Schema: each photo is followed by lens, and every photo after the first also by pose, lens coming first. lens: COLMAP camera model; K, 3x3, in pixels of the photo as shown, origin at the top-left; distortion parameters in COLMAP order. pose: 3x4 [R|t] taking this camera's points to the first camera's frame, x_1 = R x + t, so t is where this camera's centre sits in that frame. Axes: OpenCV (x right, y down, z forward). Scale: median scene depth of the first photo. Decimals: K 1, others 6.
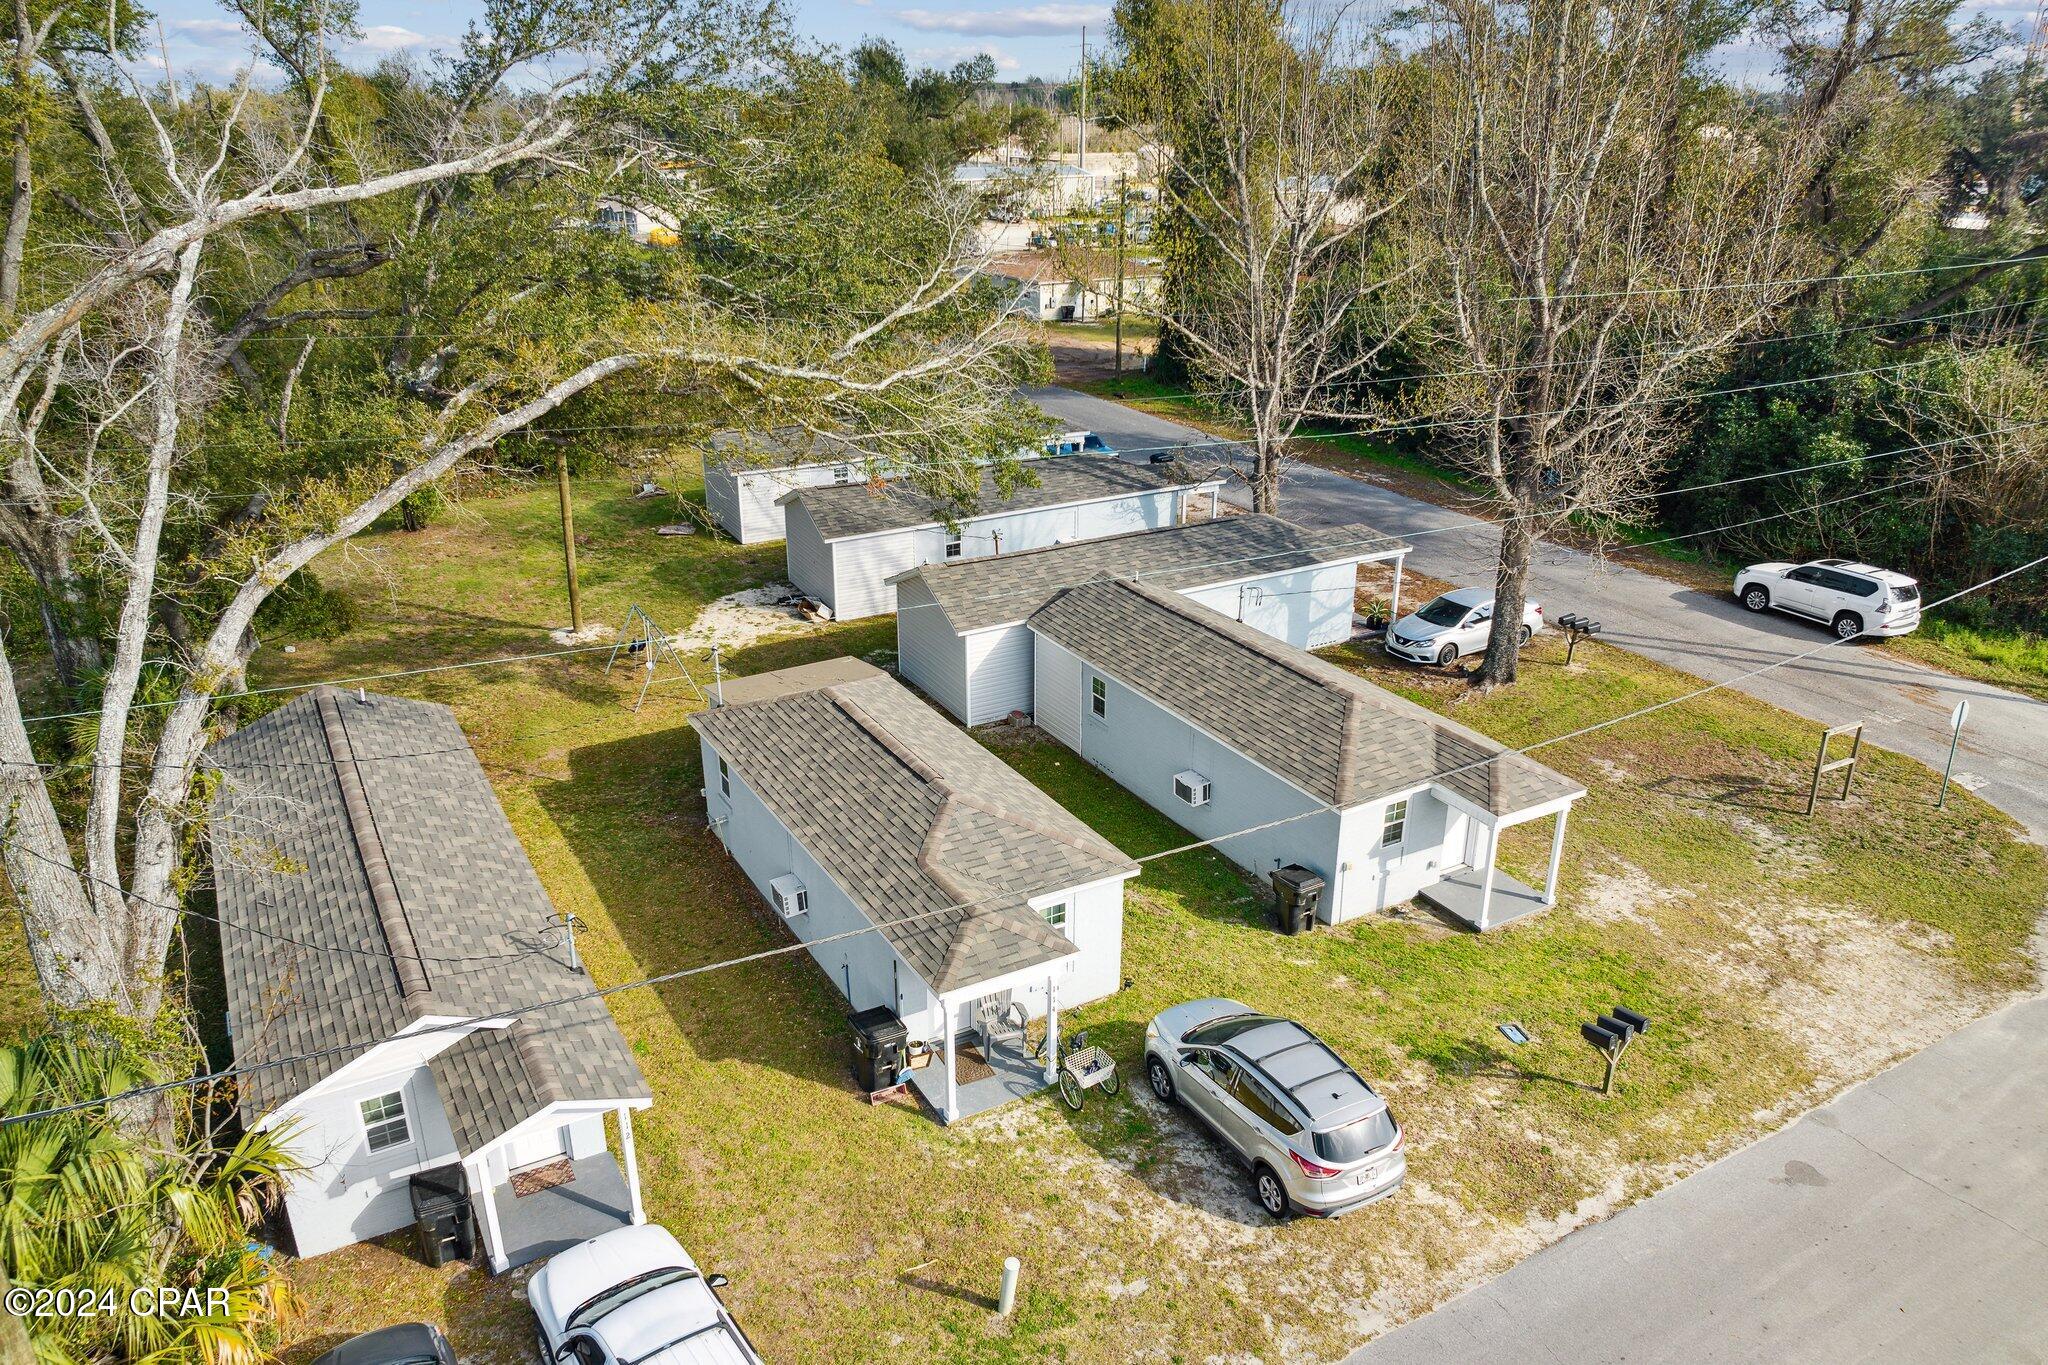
lens RADIAL K [[1463.4, 0, 1024.0], [0, 1463.4, 682.5], [0, 0, 1]] dist [-0.033261, 0.001496]
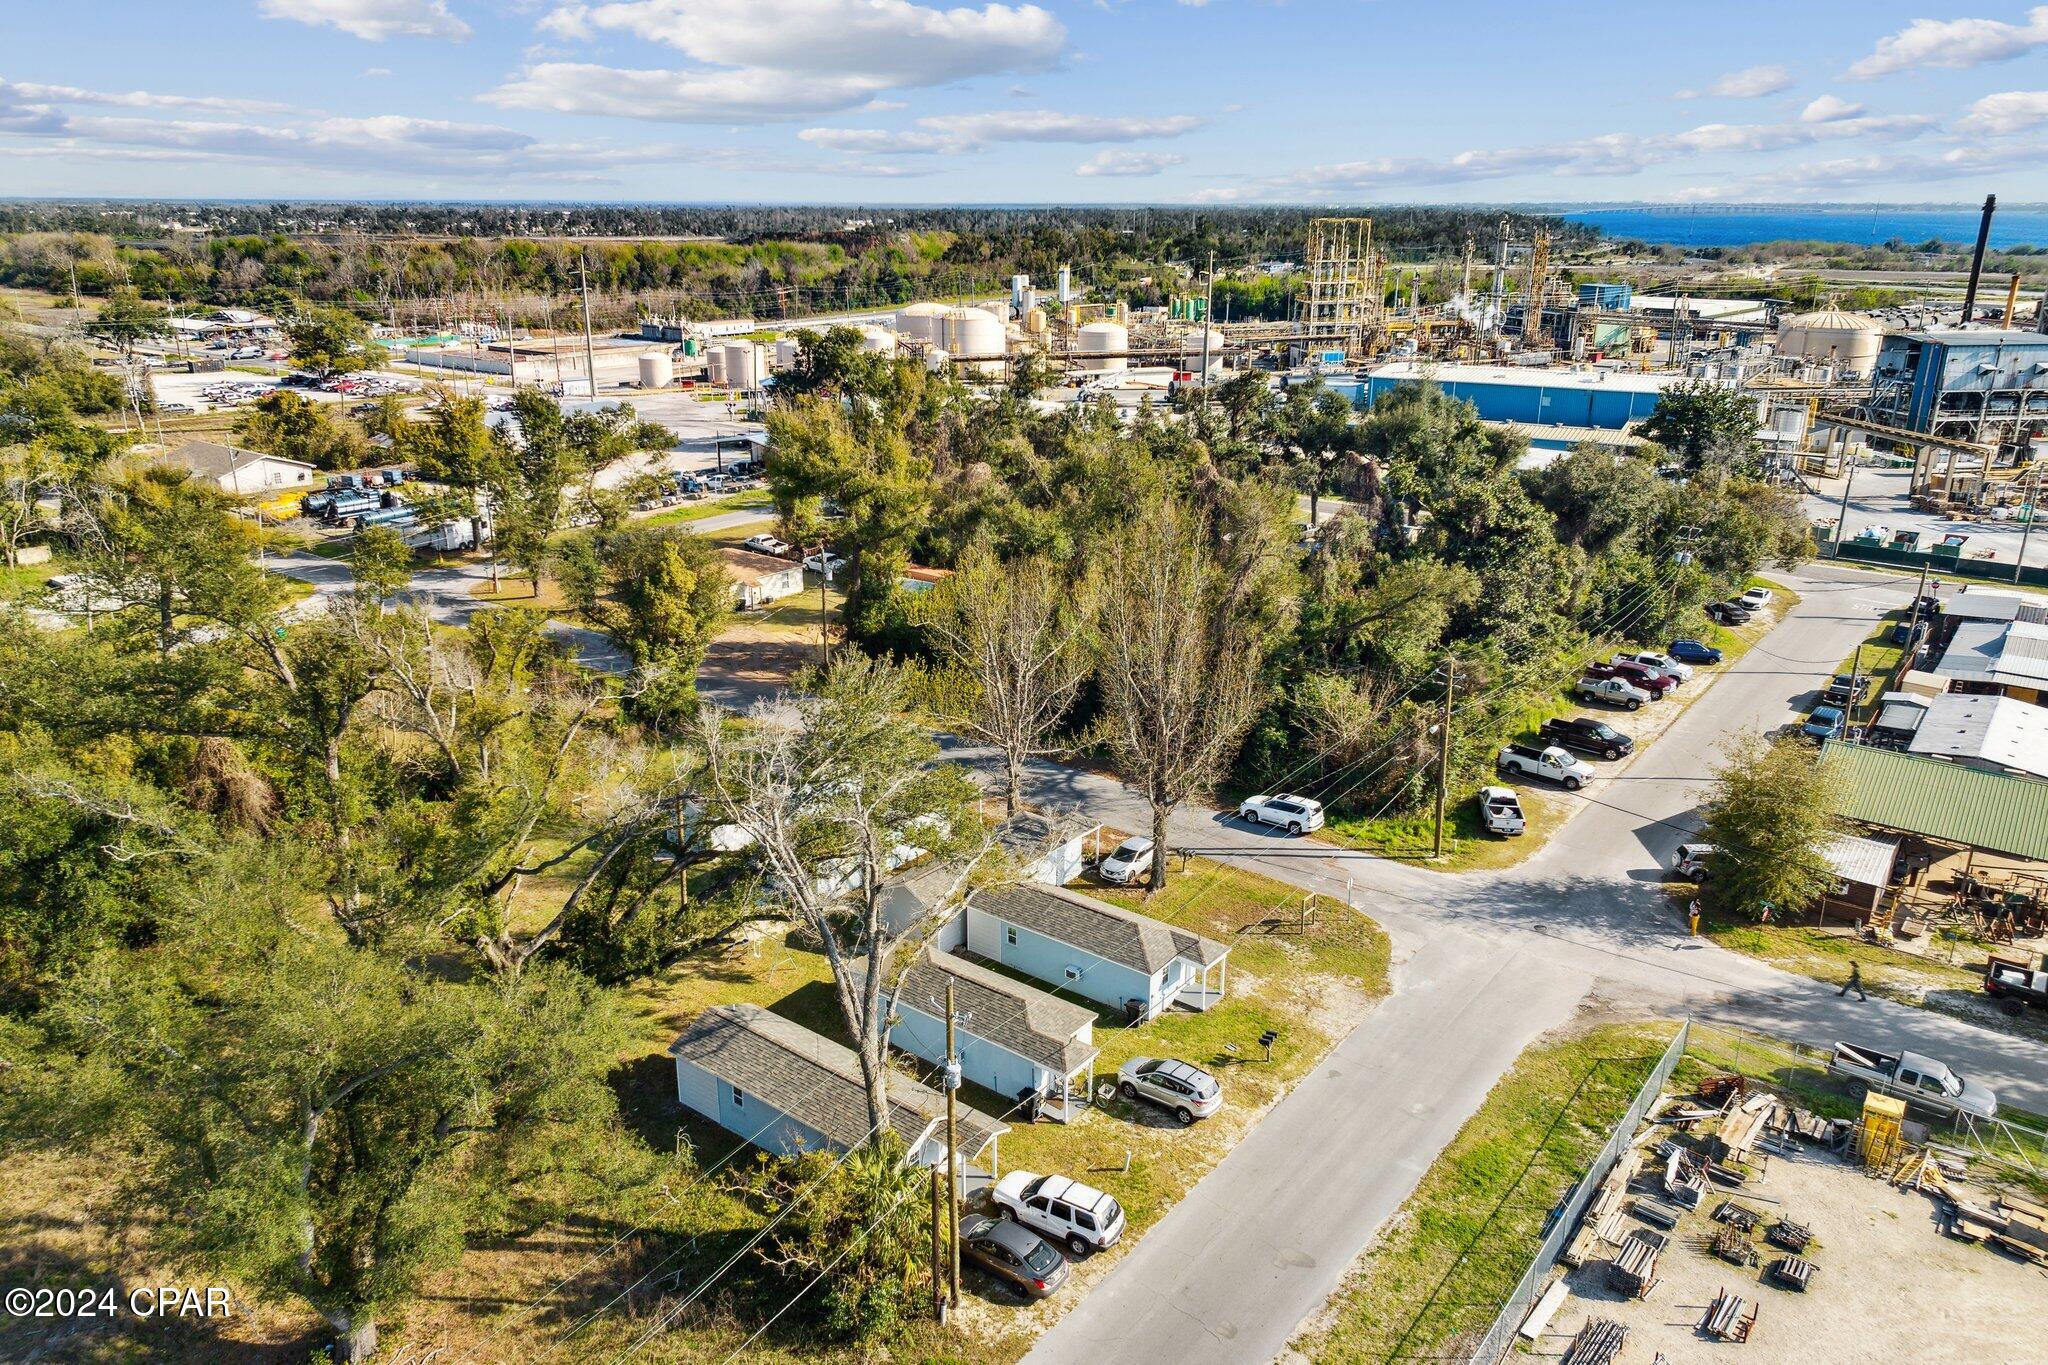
lens RADIAL K [[1438.6, 0, 1024.0], [0, 1438.6, 682.5], [0, 0, 1]] dist [0.007141, 0.000391]
pose [[0.922717, -0.116977, 0.367300, -0.790374], [0.138551, 0.989811, -0.032831, -0.340666], [-0.359717, 0.081183, 0.929523, -1.206822]]
